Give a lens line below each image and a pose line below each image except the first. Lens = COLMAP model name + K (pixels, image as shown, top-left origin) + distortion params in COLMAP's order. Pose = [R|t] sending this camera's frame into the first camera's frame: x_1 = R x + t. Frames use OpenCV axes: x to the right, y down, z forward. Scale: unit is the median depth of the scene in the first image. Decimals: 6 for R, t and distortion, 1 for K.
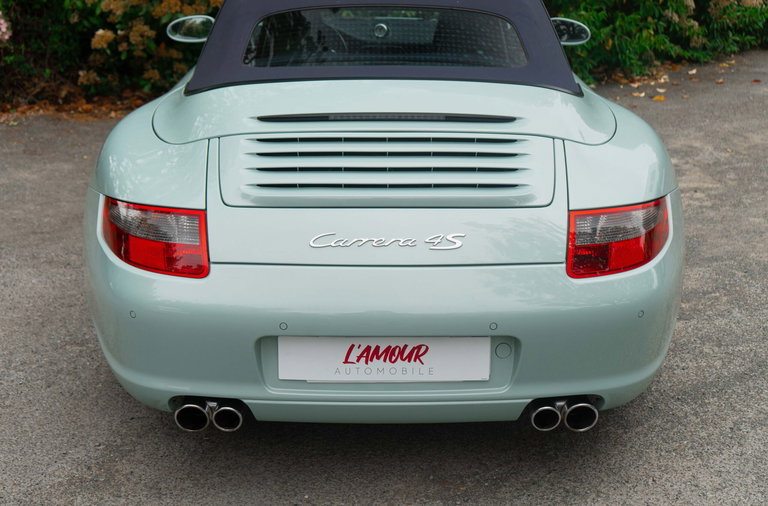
lens RADIAL K [[845.2, 0, 383.4], [0, 845.2, 253.0], [0, 0, 1]] dist [-0.022873, 0.000000]
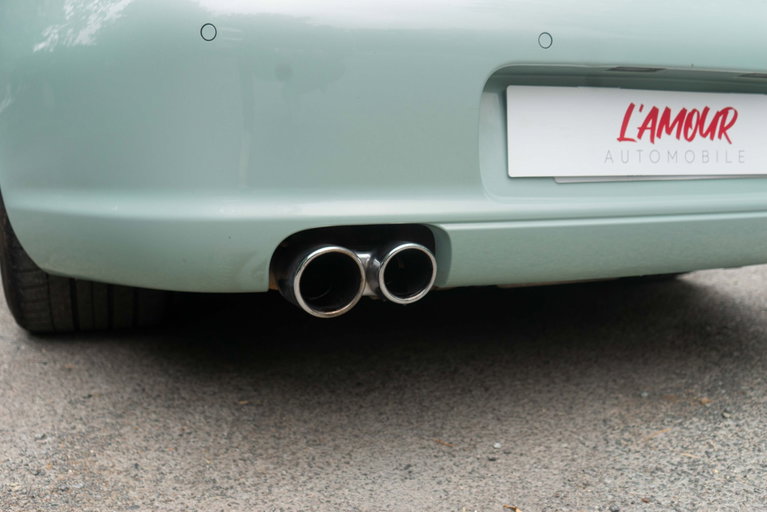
lens RADIAL K [[677.6, 0, 384.3], [0, 677.6, 256.0], [0, 0, 1]] dist [-0.003627, -0.001790]
pose [[0.944710, -0.060412, 0.322293, -0.329350], [0.109143, 0.984771, -0.135331, 0.244066], [-0.309209, 0.163025, 0.936917, 0.655438]]
